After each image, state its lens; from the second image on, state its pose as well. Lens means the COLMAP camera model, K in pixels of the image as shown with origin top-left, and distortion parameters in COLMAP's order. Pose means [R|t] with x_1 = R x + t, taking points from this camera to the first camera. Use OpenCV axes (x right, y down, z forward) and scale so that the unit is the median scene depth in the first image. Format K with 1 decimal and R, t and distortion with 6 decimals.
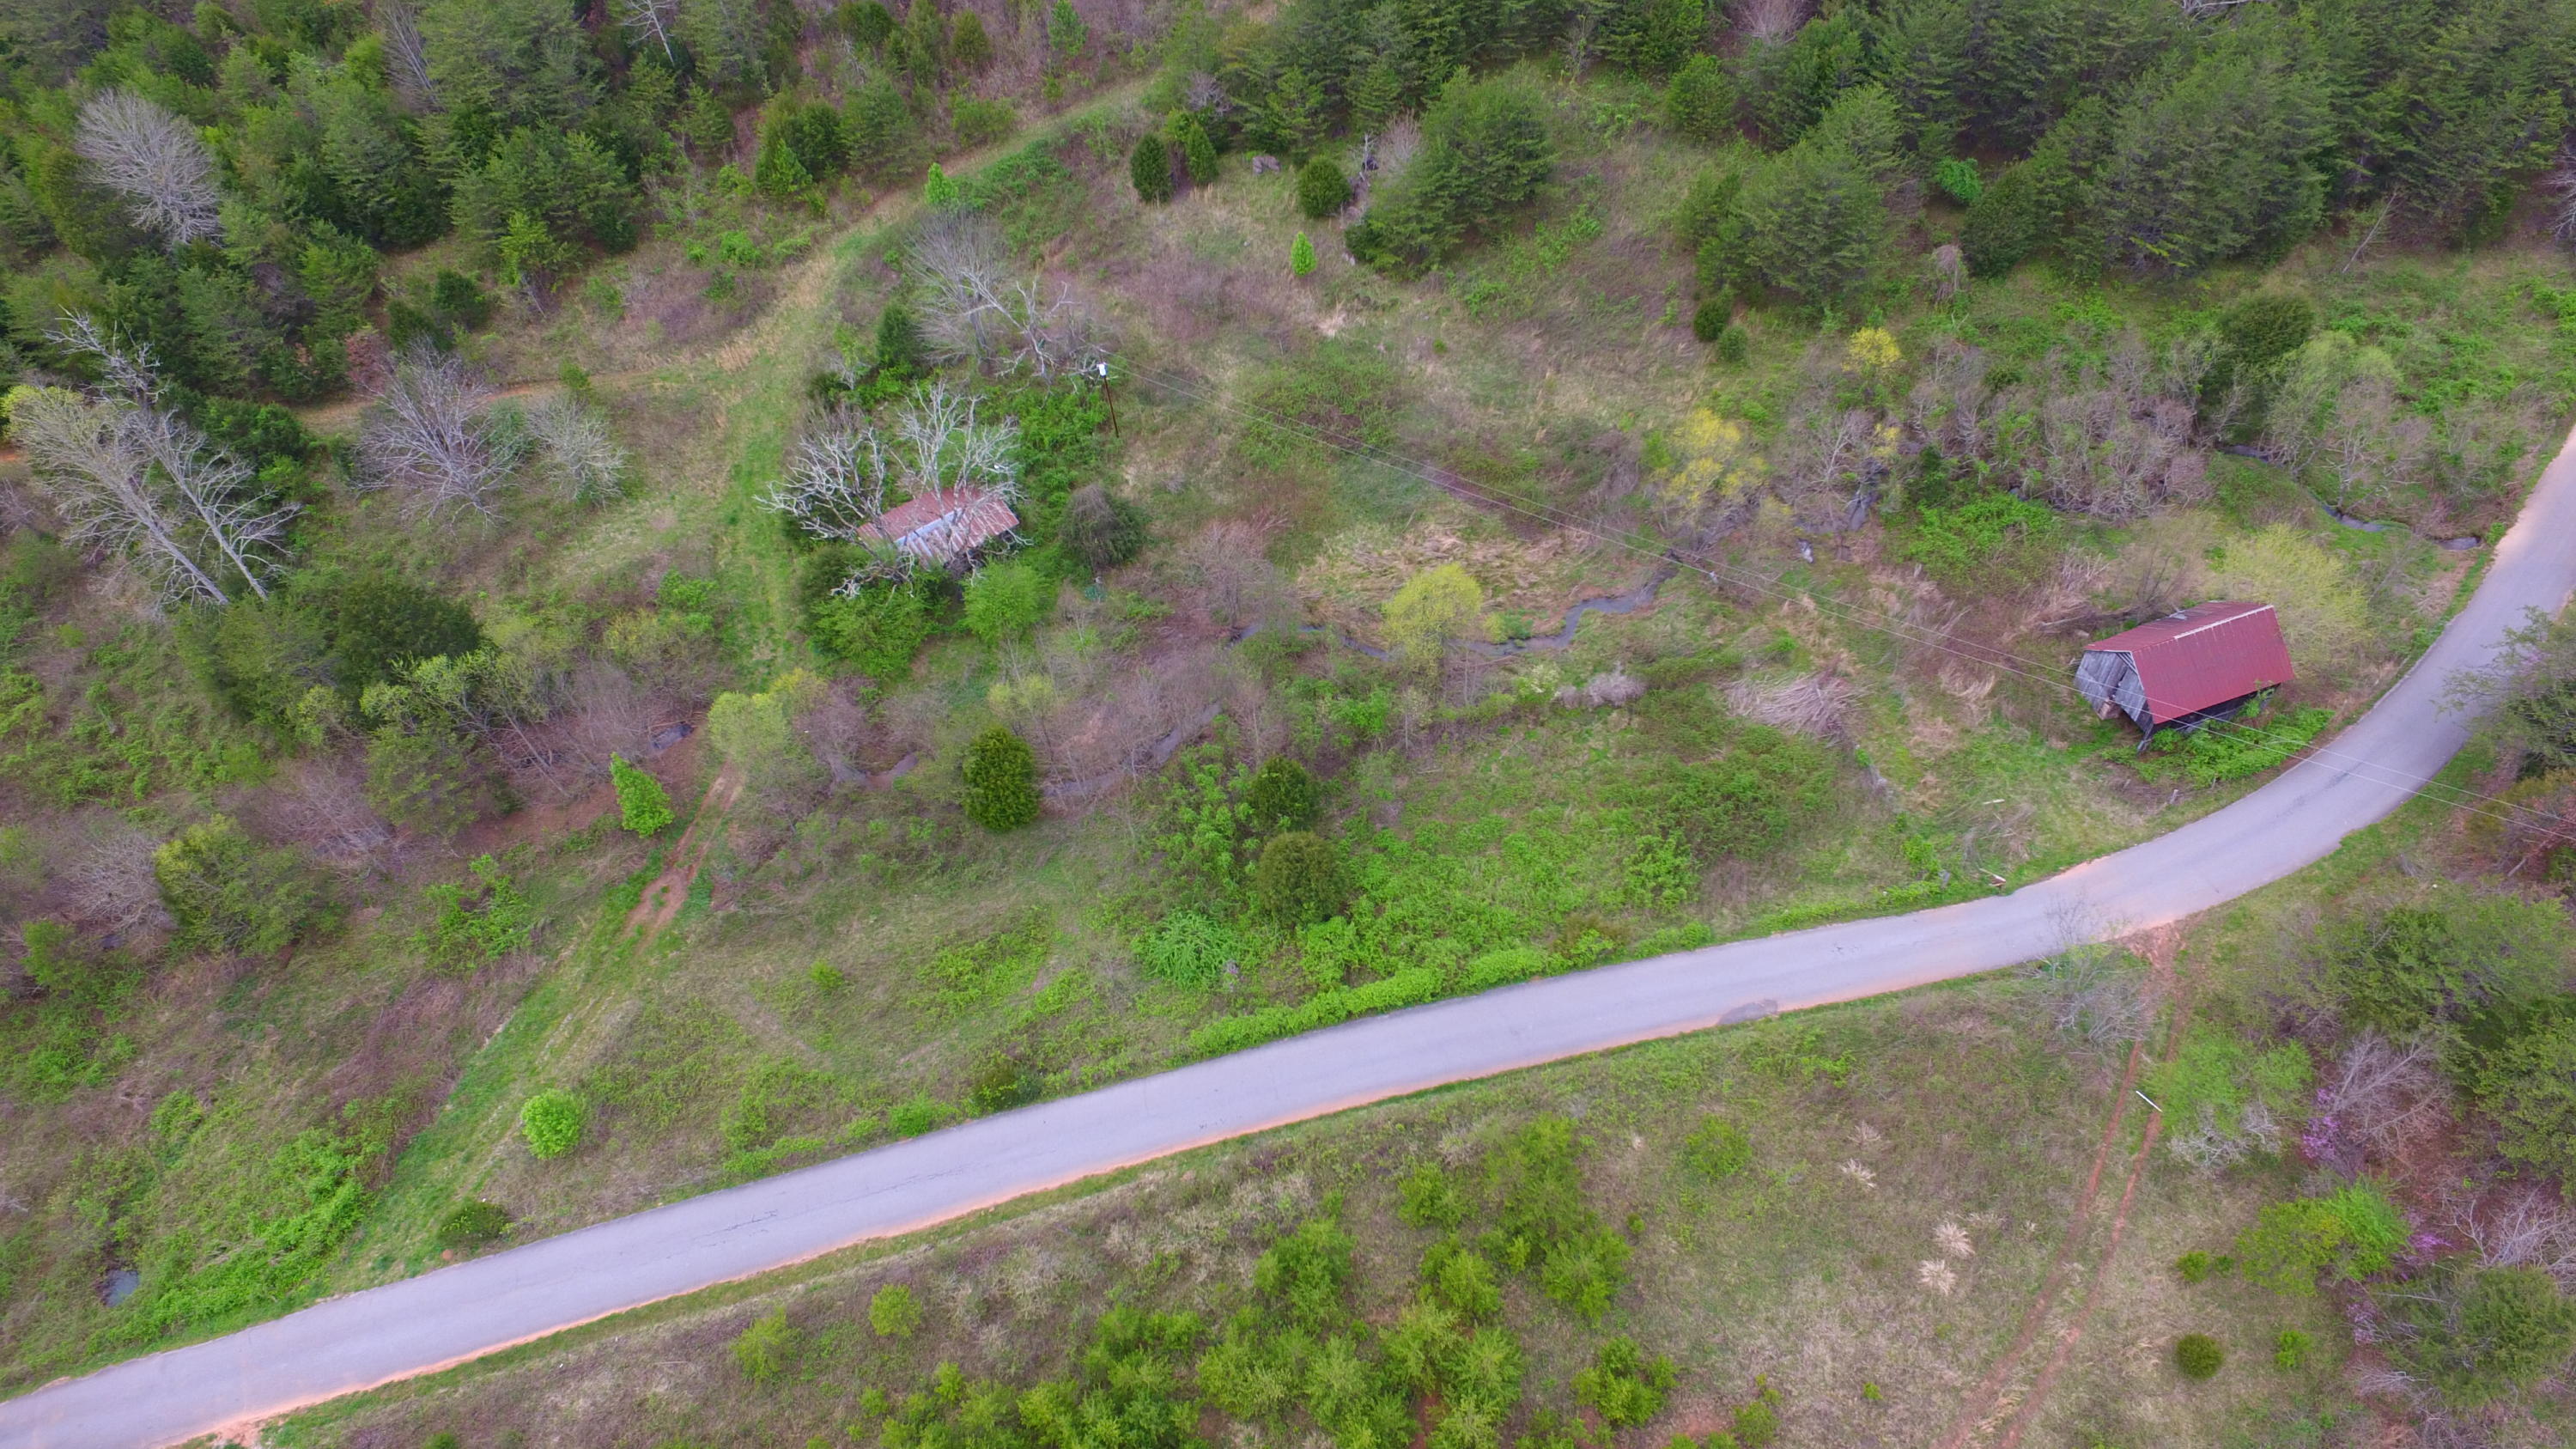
lens RADIAL K [[1500.7, 0, 1270.5], [0, 1500.7, 726.6], [0, 0, 1]] dist [-0.008178, 0.012320]
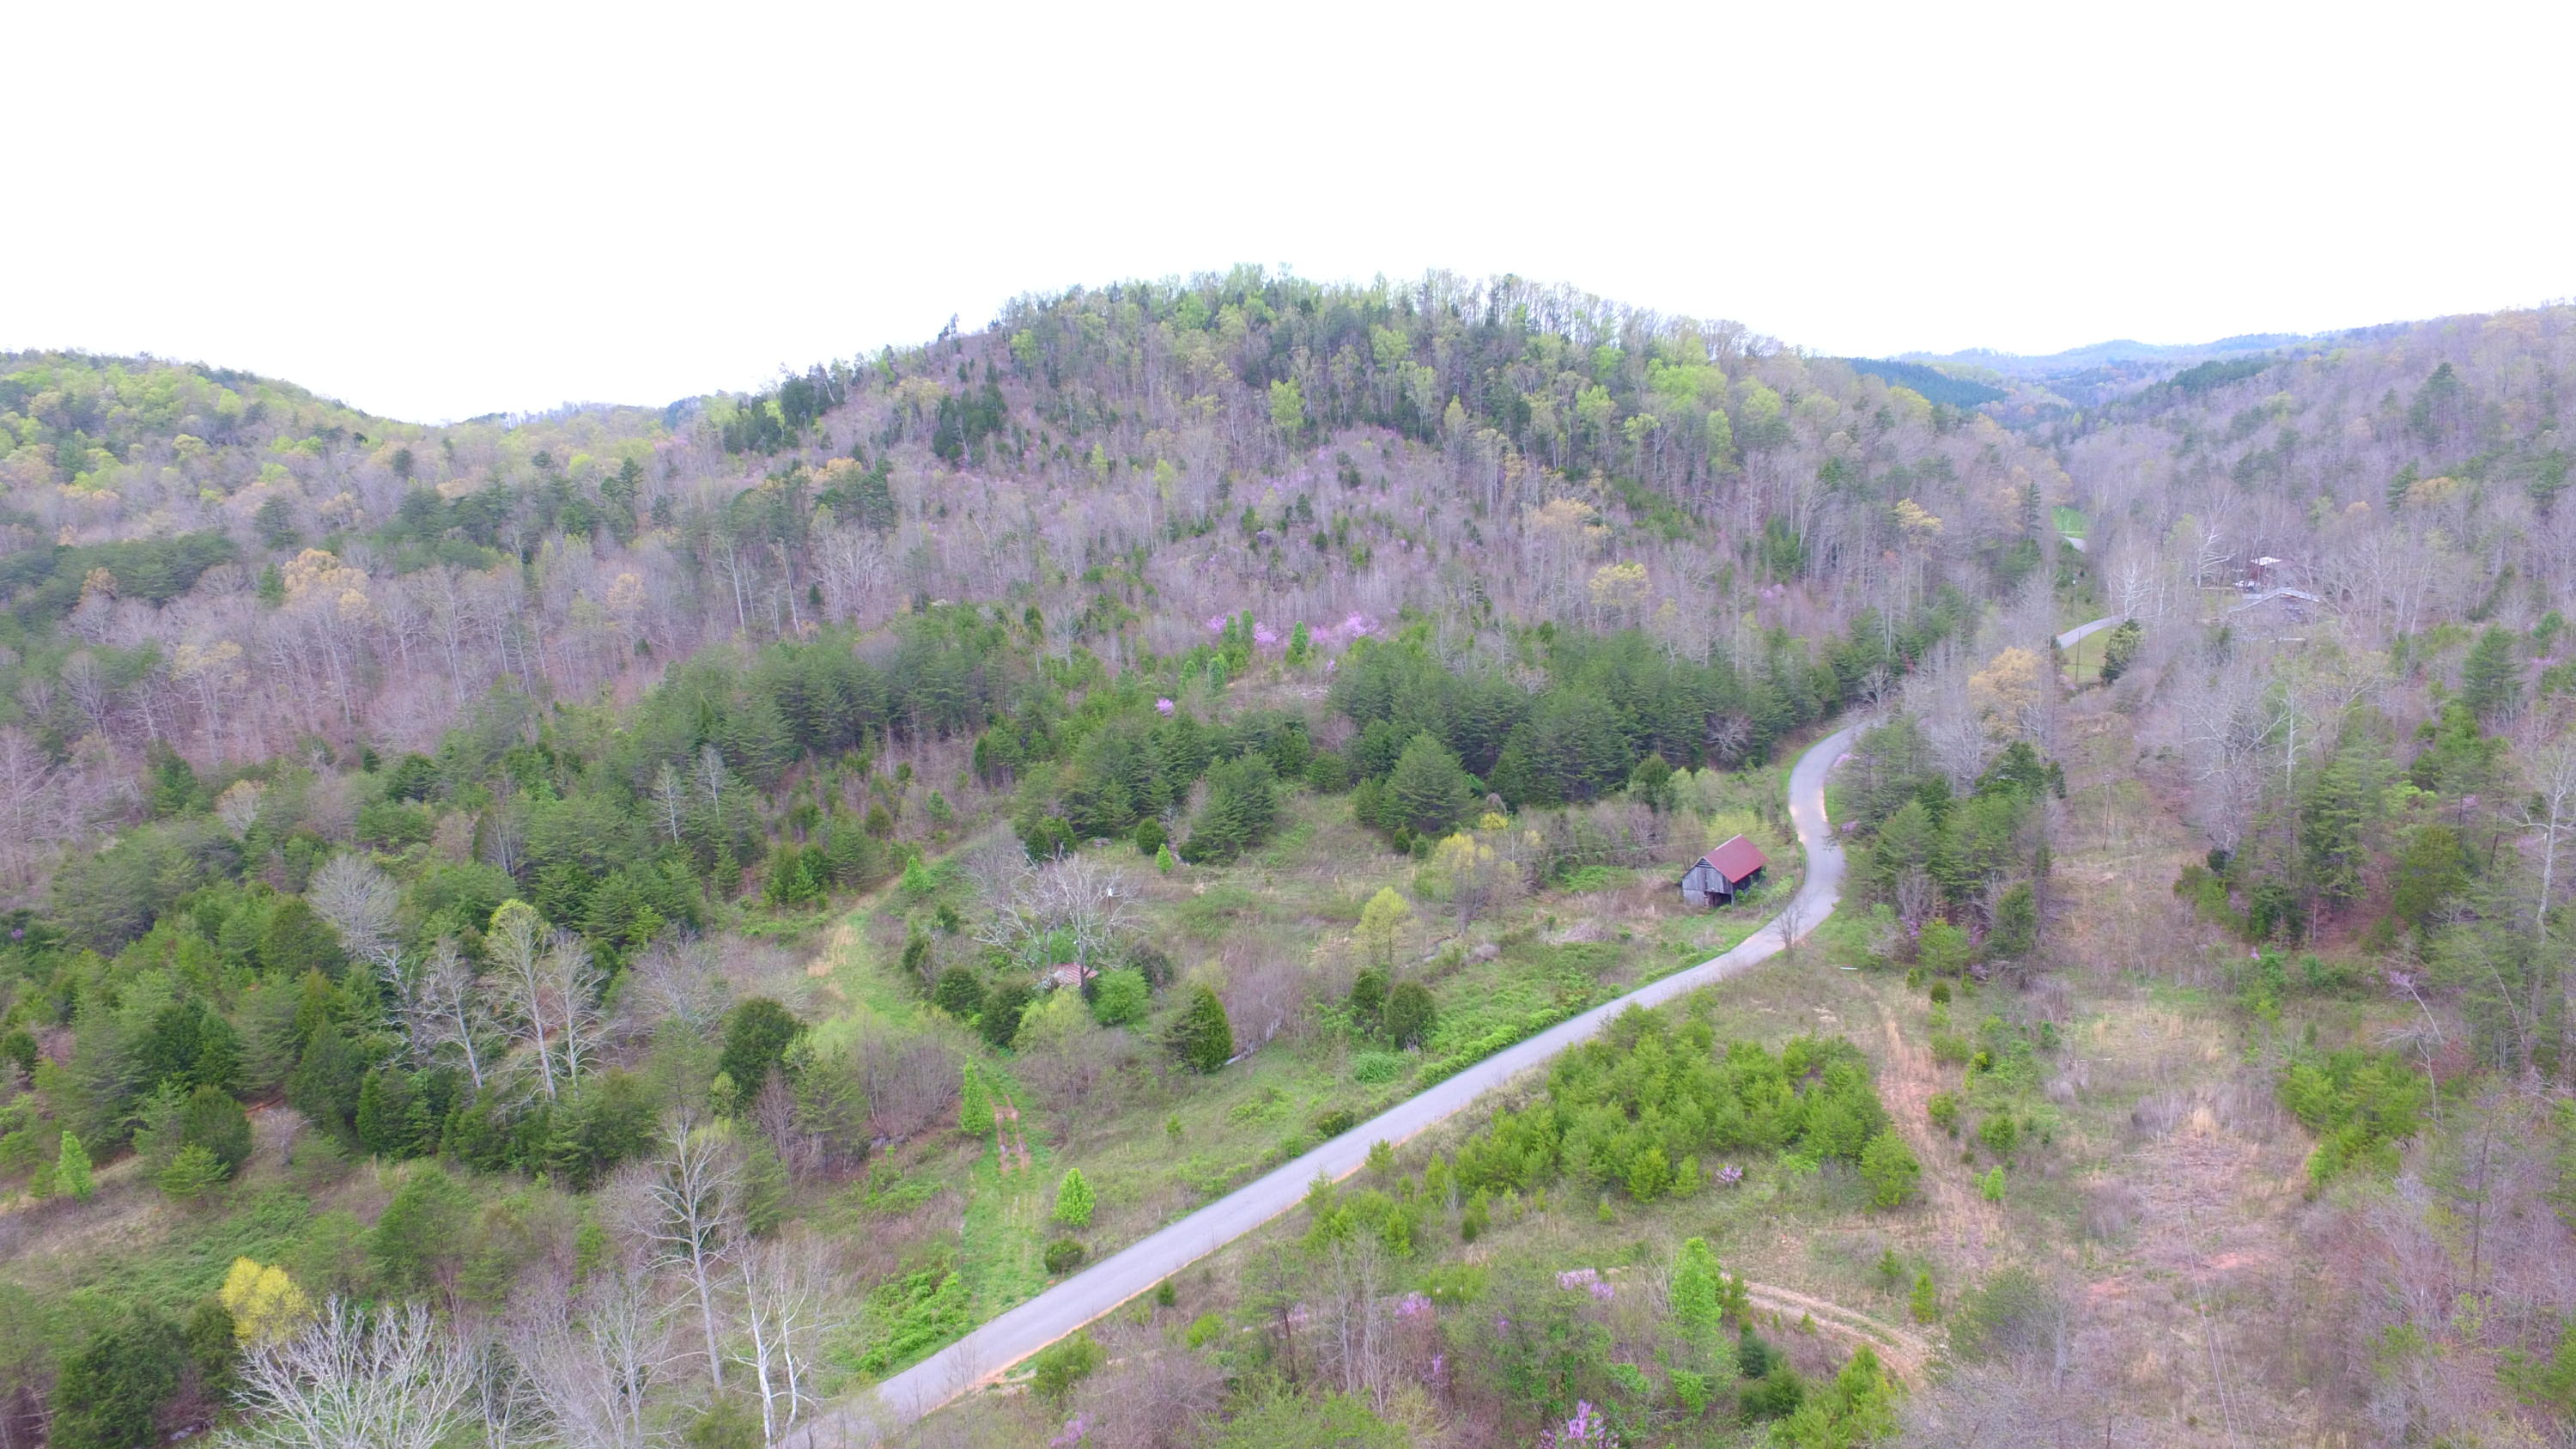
lens RADIAL K [[1500.7, 0, 1271.1], [0, 1500.7, 740.2], [0, 0, 1]] dist [-0.008178, 0.012320]
pose [[0.872557, -0.097536, 0.478676, -0.794175], [0.392629, 0.723044, -0.568375, 0.688120], [-0.290667, 0.683881, 0.669193, -0.241532]]
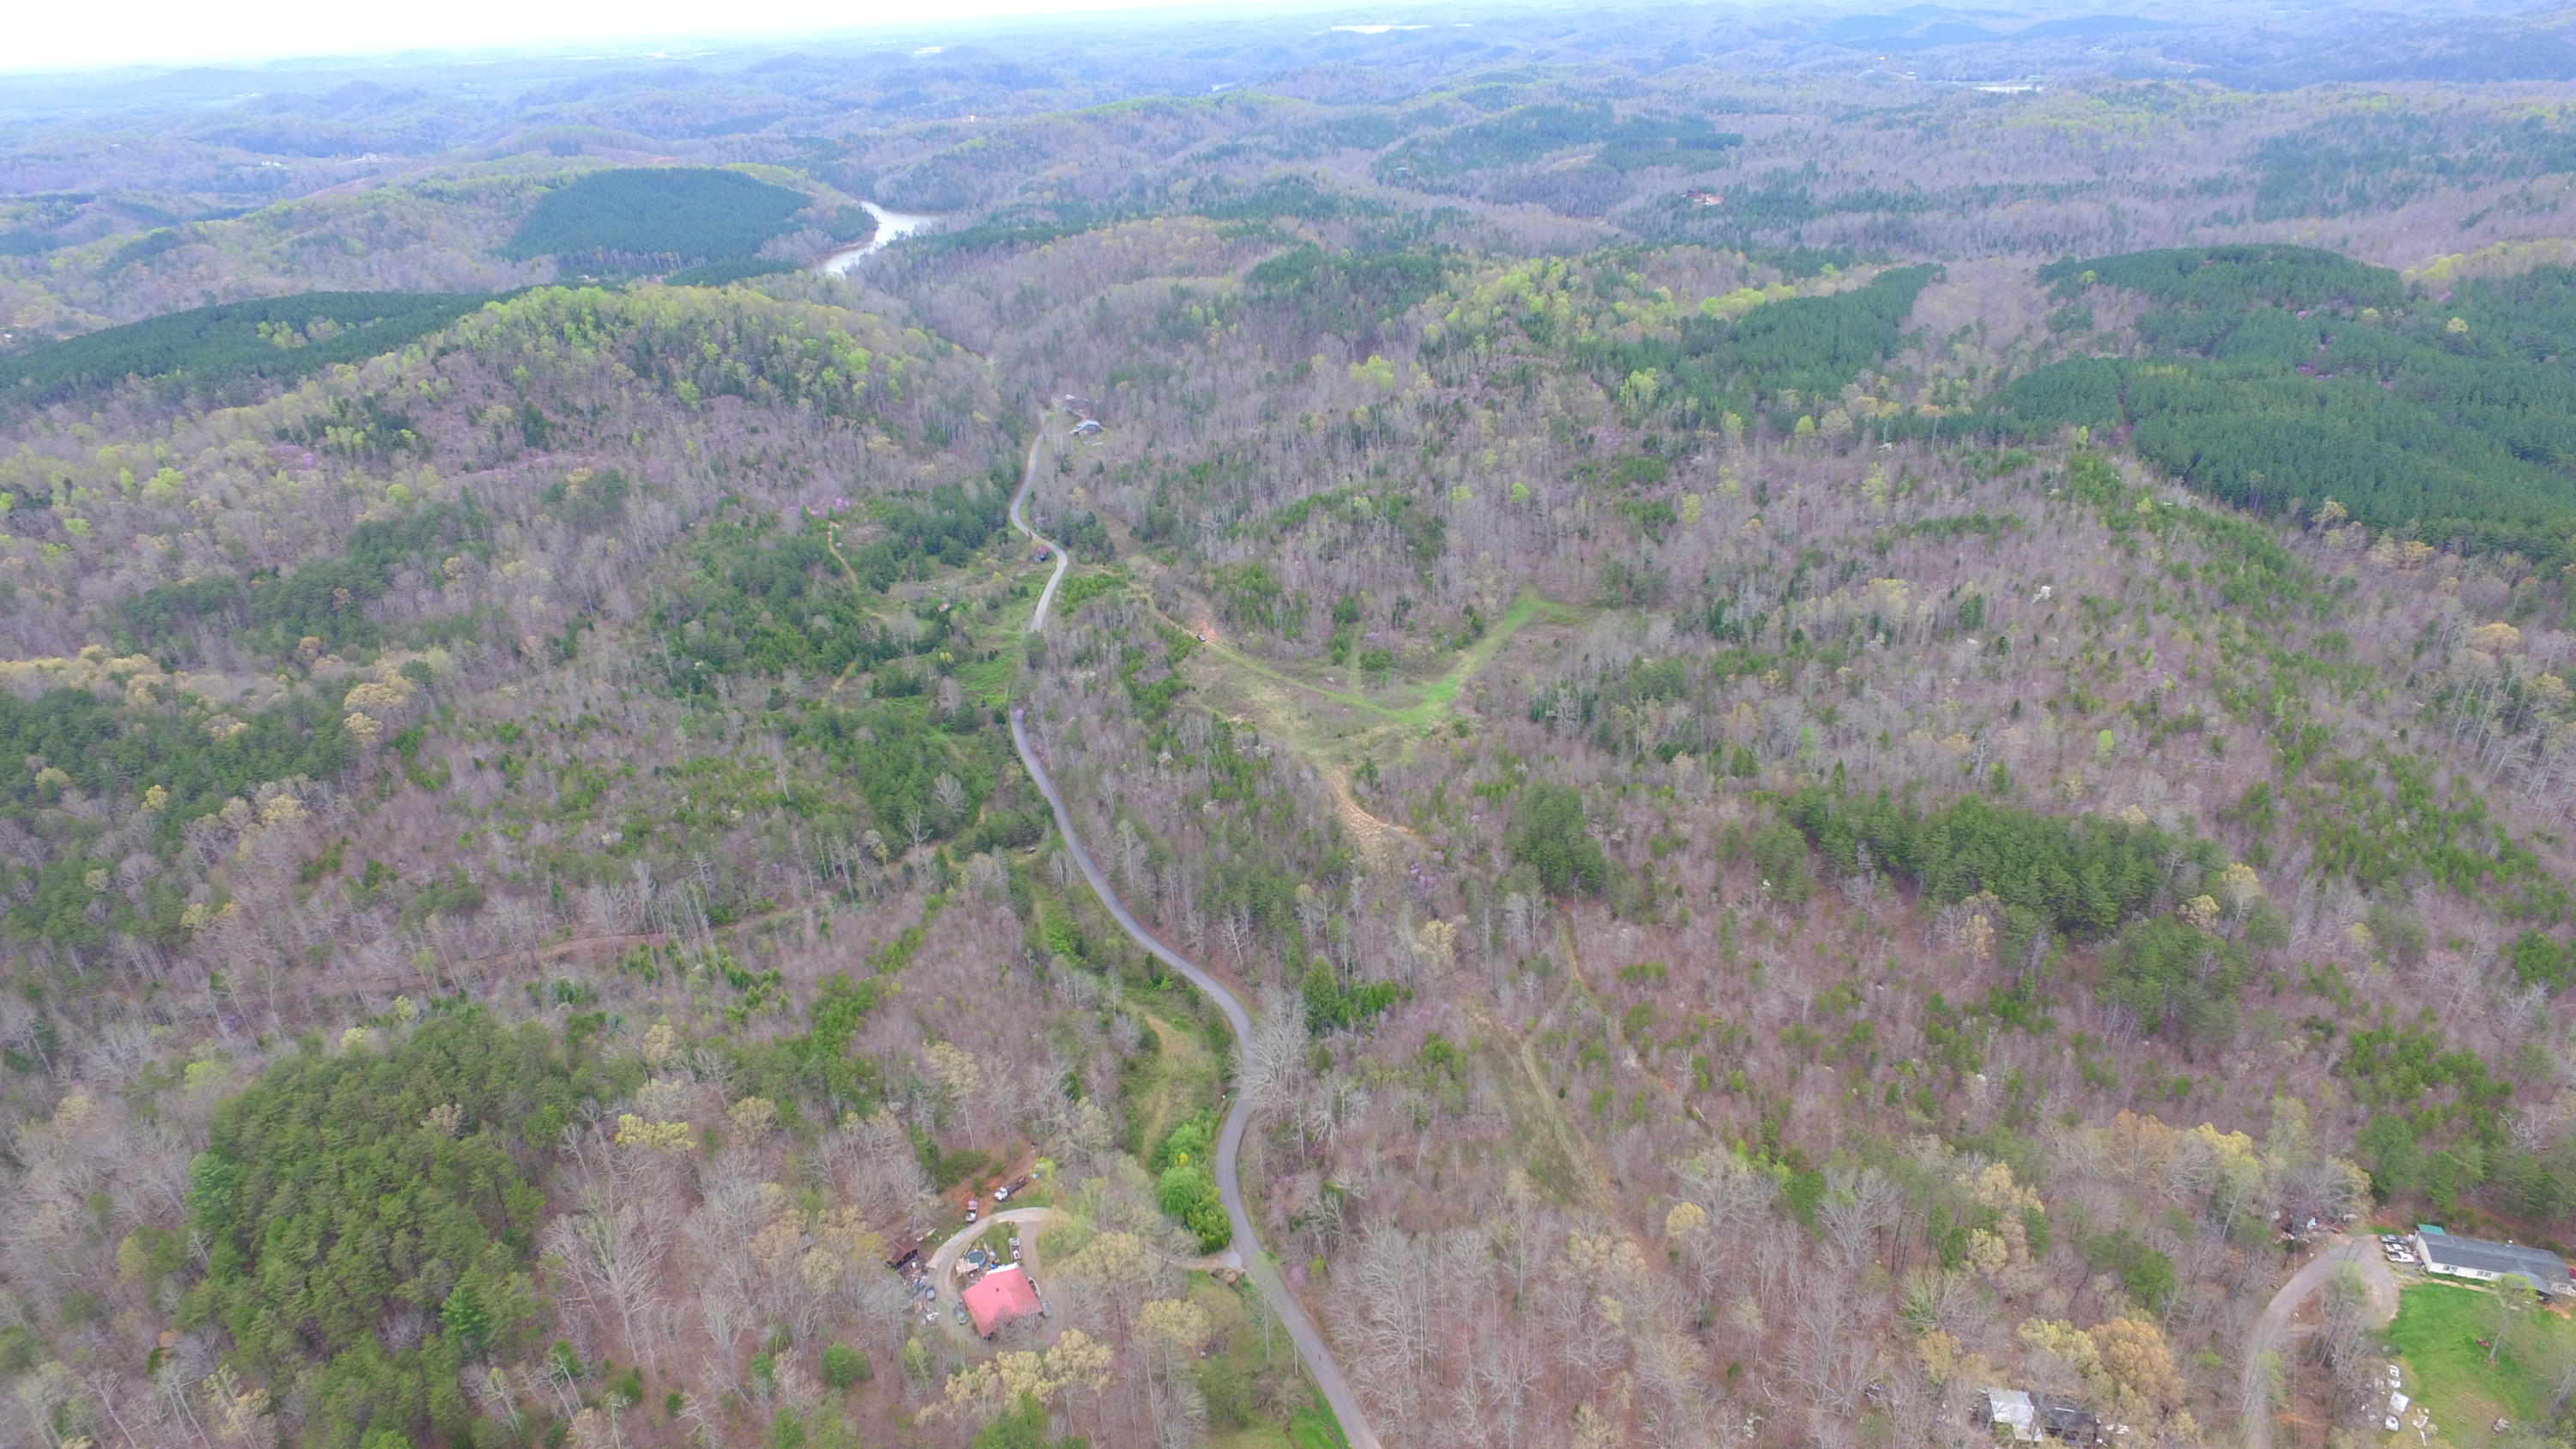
lens RADIAL K [[1500.7, 0, 1284.1], [0, 1500.7, 715.7], [0, 0, 1]] dist [-0.008178, 0.012320]
pose [[0.241494, -0.379944, 0.892930, -6.767482], [0.789050, 0.612511, 0.047225, 1.171373], [-0.564872, 0.693162, 0.447713, -2.851726]]
